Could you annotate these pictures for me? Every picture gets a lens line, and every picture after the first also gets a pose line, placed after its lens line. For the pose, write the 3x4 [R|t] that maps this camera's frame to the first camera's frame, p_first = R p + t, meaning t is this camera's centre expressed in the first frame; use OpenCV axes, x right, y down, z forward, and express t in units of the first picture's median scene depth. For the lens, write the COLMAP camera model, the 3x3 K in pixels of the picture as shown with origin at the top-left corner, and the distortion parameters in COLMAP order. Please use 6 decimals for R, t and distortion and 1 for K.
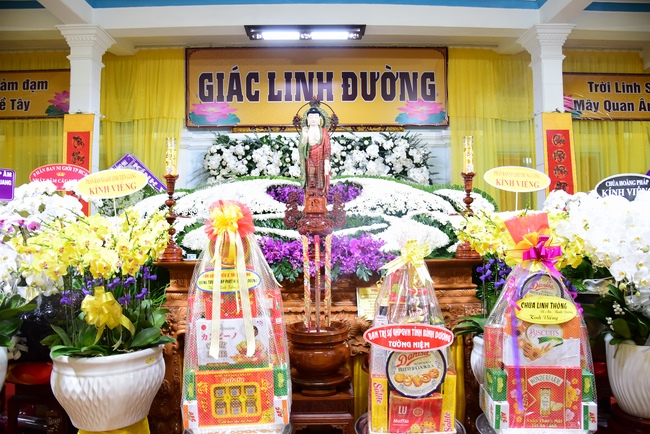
lens RADIAL K [[449.1, 0, 325.2], [0, 449.1, 216.0], [0, 0, 1]] dist [-0.051855, 0.004979]
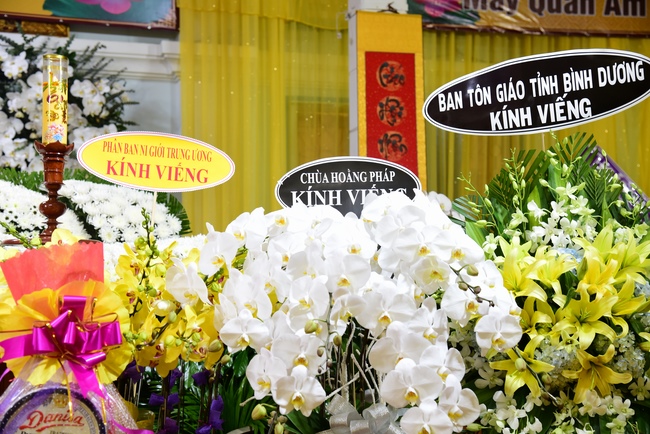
lens RADIAL K [[1050.5, 0, 324.6], [0, 1050.5, 217.2], [0, 0, 1]] dist [0.334785, 0.000000]
pose [[0.970878, 0.013718, 0.239182, 0.206811], [-0.009328, 0.999767, -0.019474, -0.006457], [-0.239393, 0.016676, 0.970780, -0.025202]]
